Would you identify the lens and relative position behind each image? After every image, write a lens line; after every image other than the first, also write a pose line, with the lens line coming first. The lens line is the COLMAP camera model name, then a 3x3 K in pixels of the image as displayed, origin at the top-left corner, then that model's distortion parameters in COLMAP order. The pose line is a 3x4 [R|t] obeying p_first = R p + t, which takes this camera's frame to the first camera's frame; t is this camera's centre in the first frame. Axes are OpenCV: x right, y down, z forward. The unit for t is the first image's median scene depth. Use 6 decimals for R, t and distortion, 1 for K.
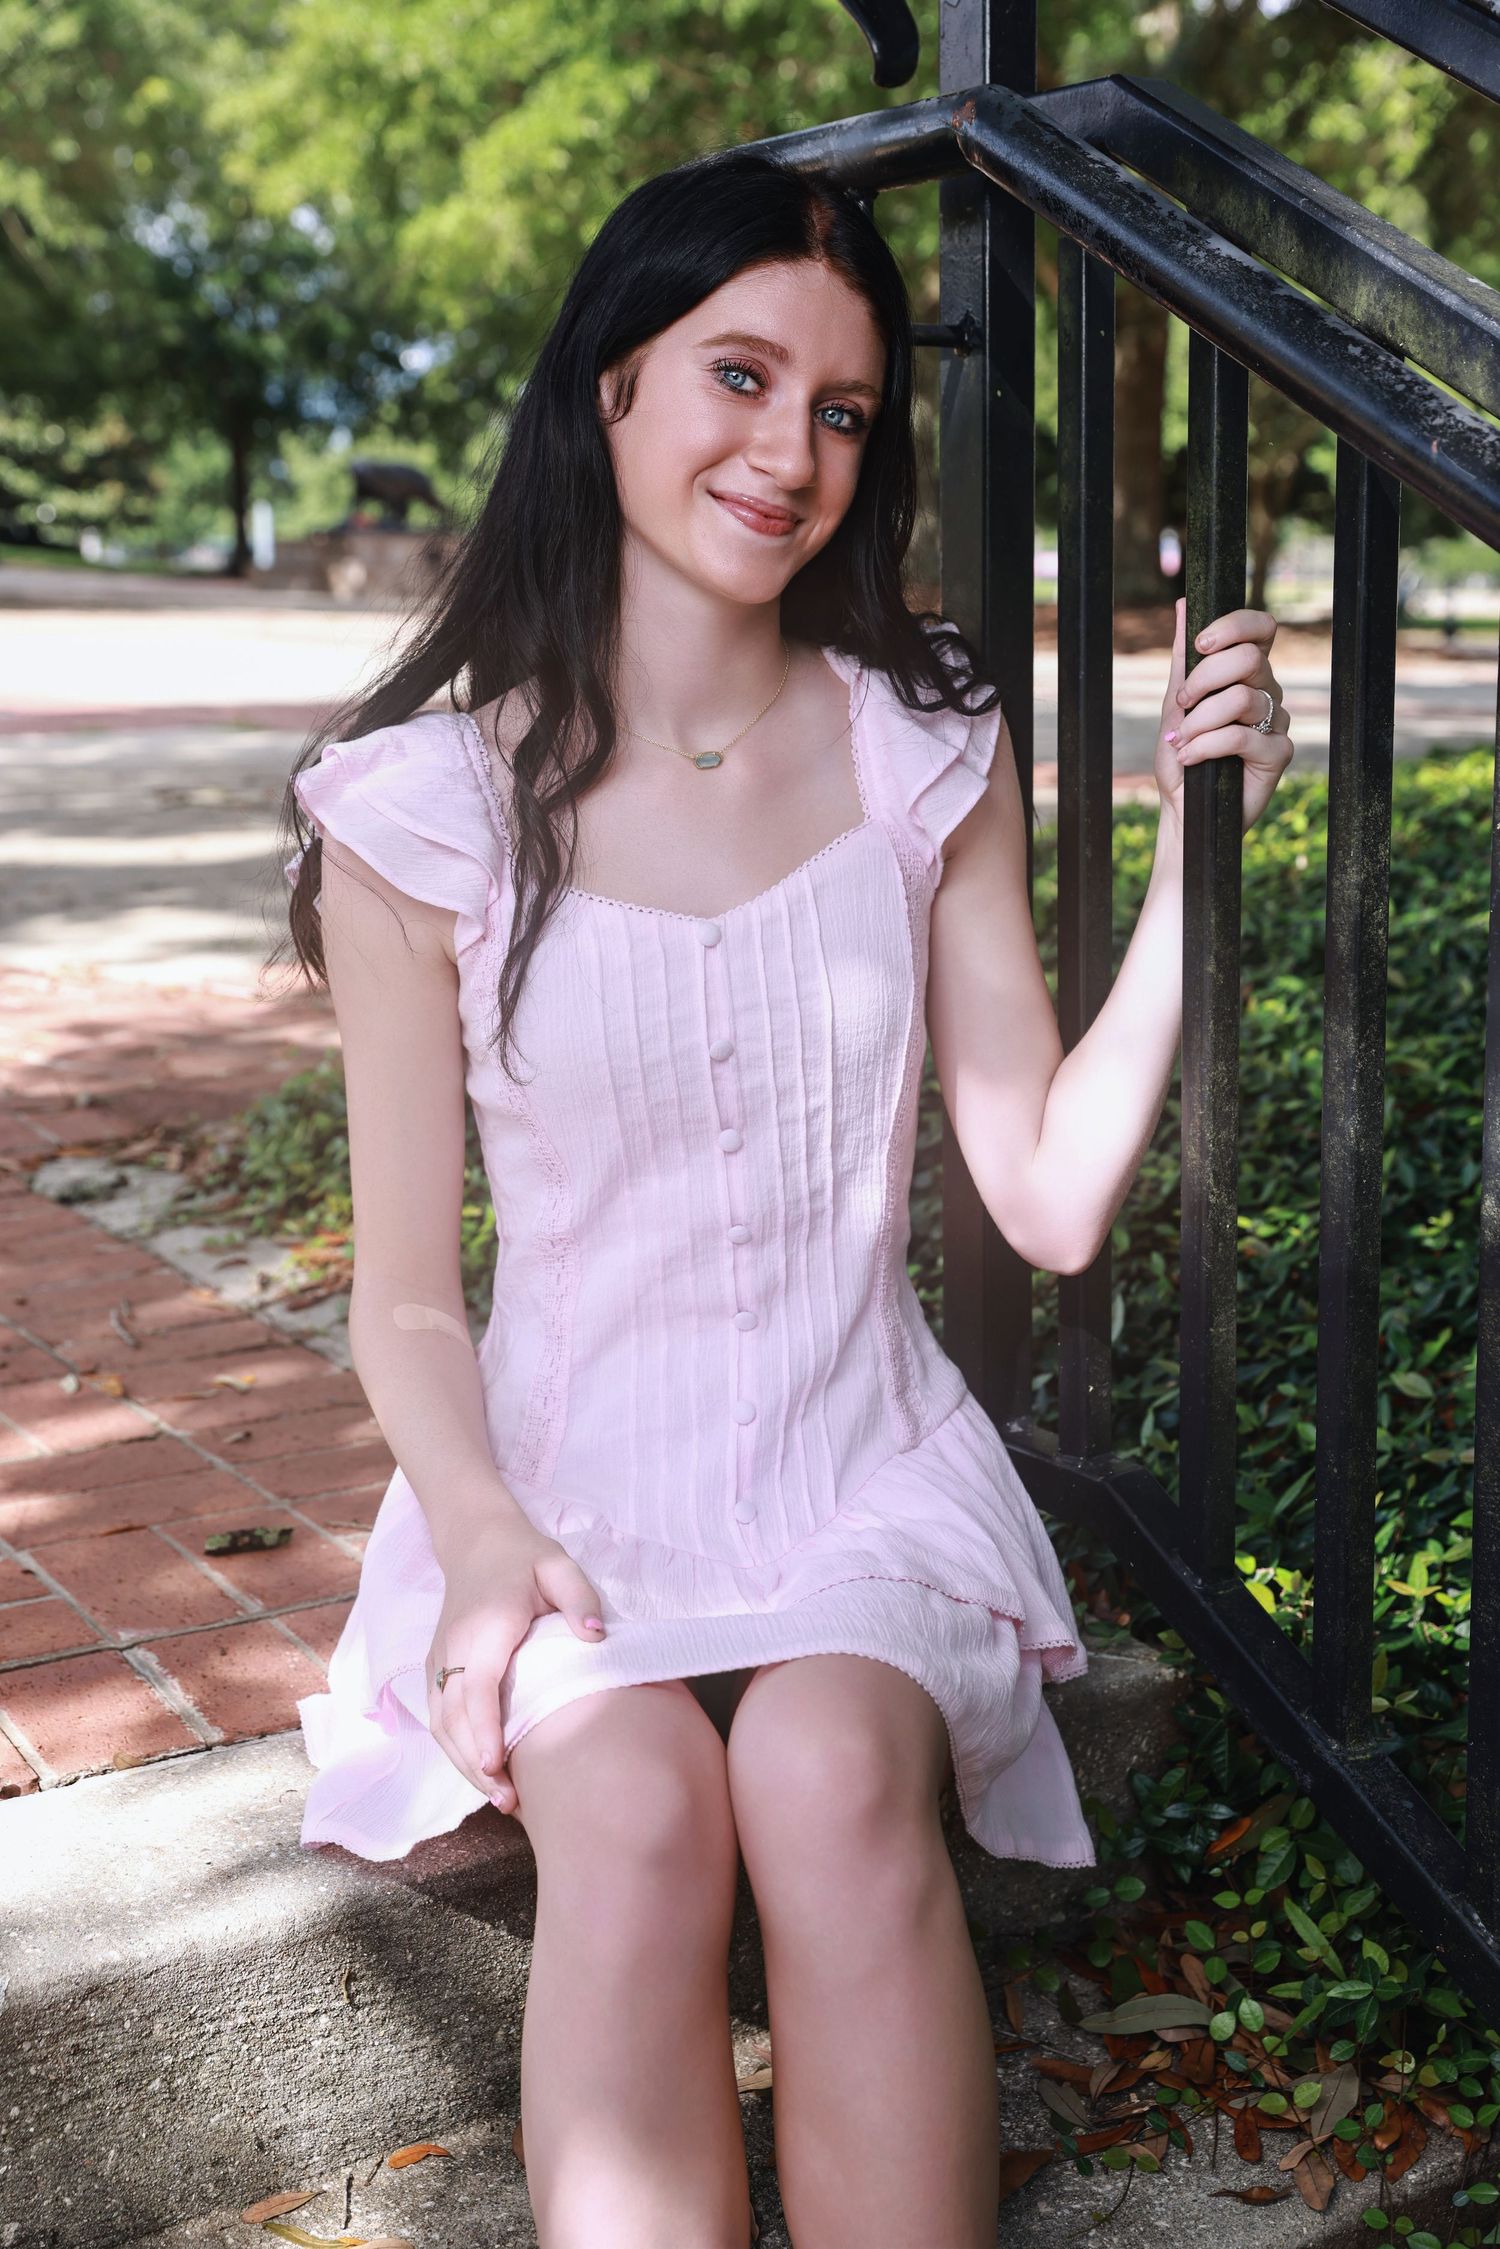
lens RADIAL K [[4718.5, 0, 750.0], [0, 4718.5, 1124.5], [0, 0, 1]] dist [0.141895, -0.067020]
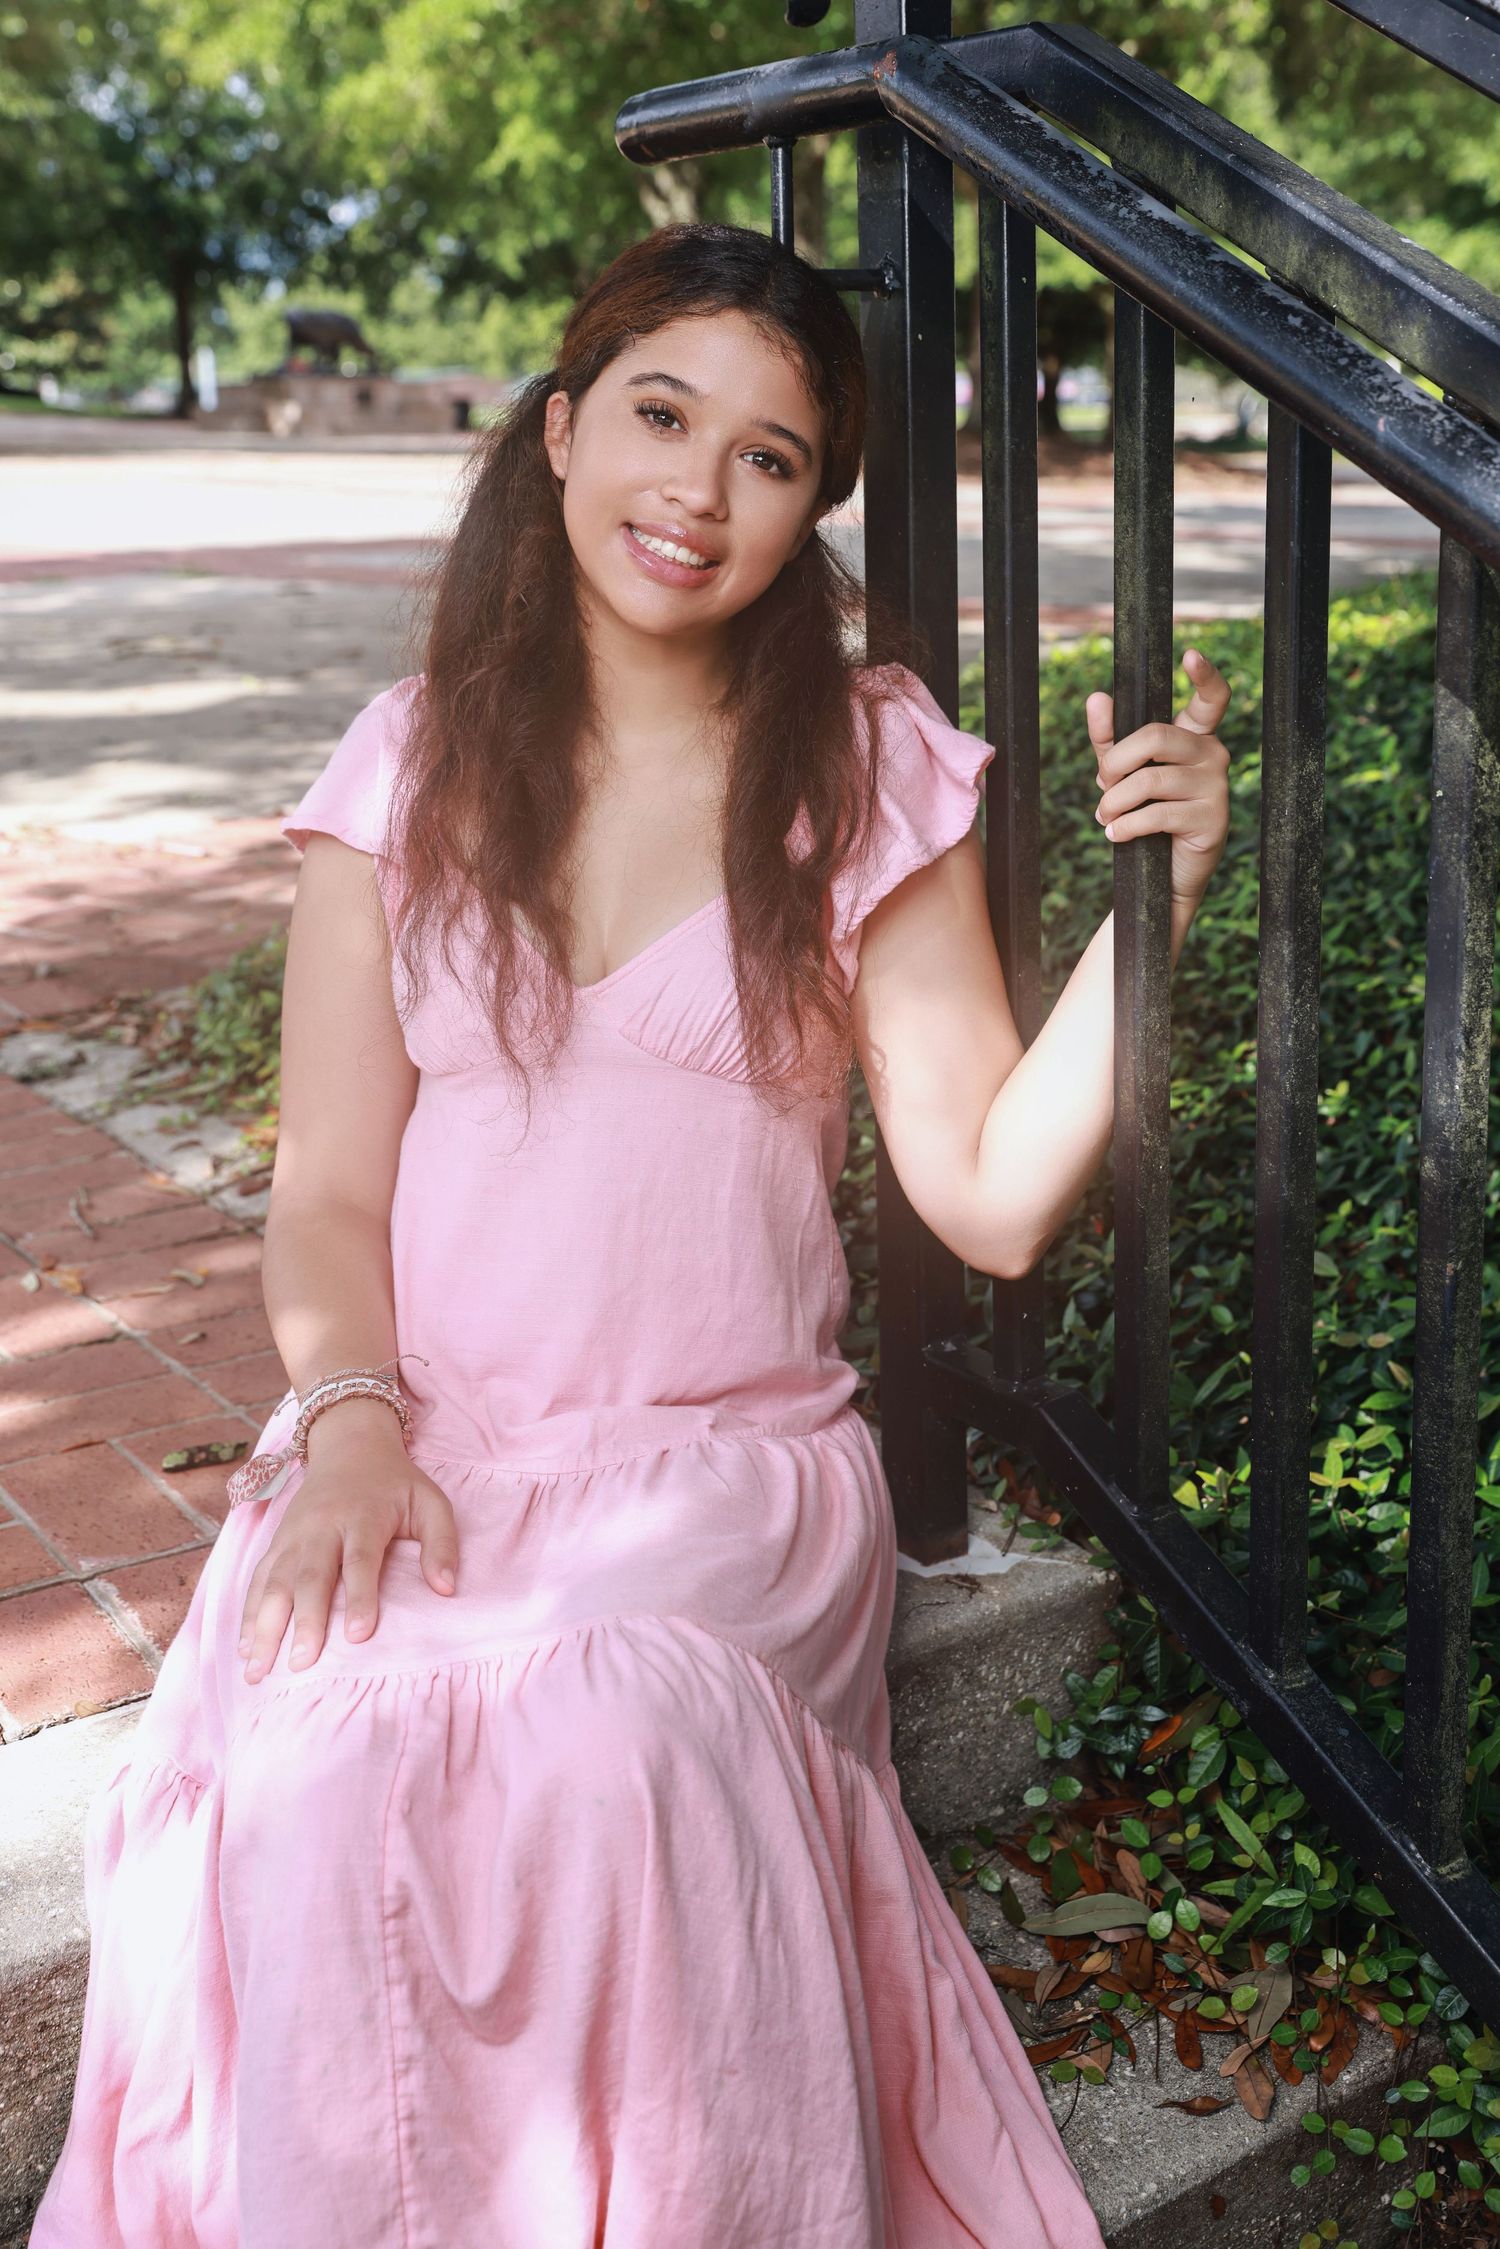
lens RADIAL K [[4046.2, 0, 816.0], [0, 4046.2, 1124.2], [0, 0, 1]] dist [0.008638, 0.233665]
pose [[0.999021, -0.021169, 0.038851, -0.005659], [0.018246, 0.997083, 0.074117, -0.046606], [-0.040307, -0.073335, 0.996492, 0.119714]]
